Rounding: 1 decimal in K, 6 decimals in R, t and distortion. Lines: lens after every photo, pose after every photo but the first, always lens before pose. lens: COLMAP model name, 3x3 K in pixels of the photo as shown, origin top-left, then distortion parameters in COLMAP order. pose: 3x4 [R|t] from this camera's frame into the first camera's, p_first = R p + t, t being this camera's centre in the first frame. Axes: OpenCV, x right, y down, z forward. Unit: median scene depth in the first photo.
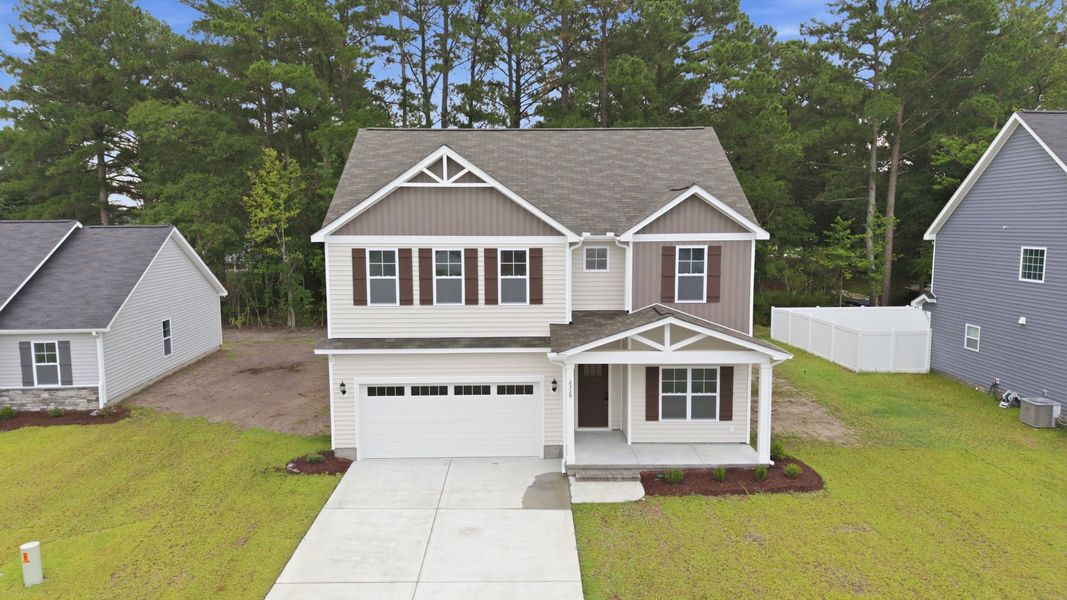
lens RADIAL K [[703.0, 0, 529.6], [0, 703.0, 290.7], [0, 0, 1]] dist [0.029051, -0.026639]
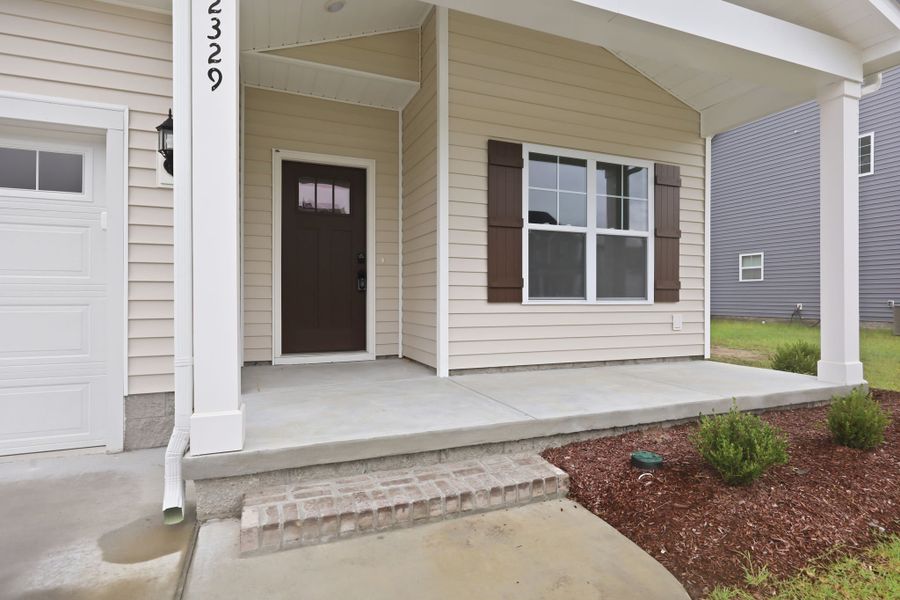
lens RADIAL K [[476.2, 0, 449.7], [0, 476.2, 300.9], [0, 0, 1]] dist [-0.002482, -0.000381]
pose [[0.930777, 0.004433, 0.365561, 0.066133], [0.028130, 0.996094, -0.083703, 0.207257], [-0.364504, 0.088192, 0.927016, 0.814847]]
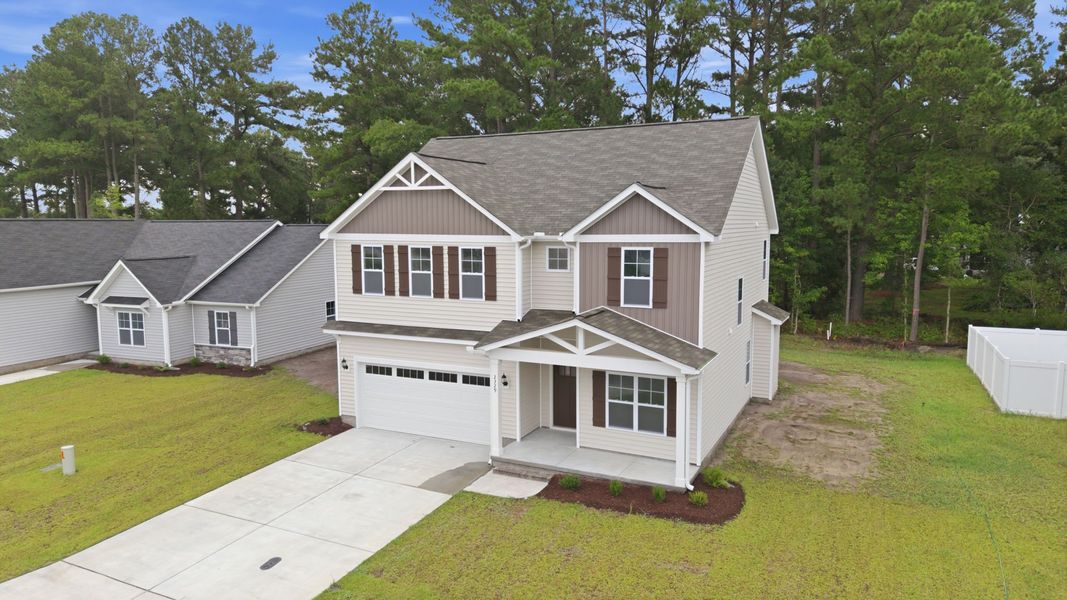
lens RADIAL K [[703.0, 0, 535.1], [0, 703.0, 290.5], [0, 0, 1]] dist [0.029051, -0.026639]
pose [[0.894745, 0.044253, -0.444380, 0.530851], [-0.043353, 0.998985, 0.012194, -0.011320], [0.444469, 0.008355, 0.895755, 0.092252]]
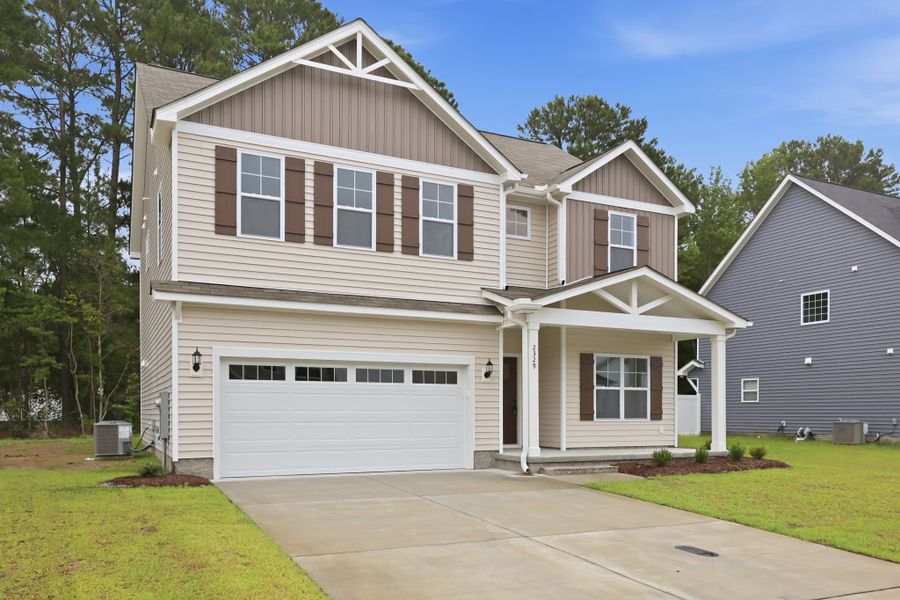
lens RADIAL K [[714.0, 0, 446.7], [0, 714.0, 418.4], [0, 0, 1]] dist [-0.025850, 0.025430]
pose [[0.905283, 0.002903, 0.424799, -0.331932], [0.035416, 0.995980, -0.082282, 0.250319], [-0.423330, 0.089533, 0.901540, 0.331626]]
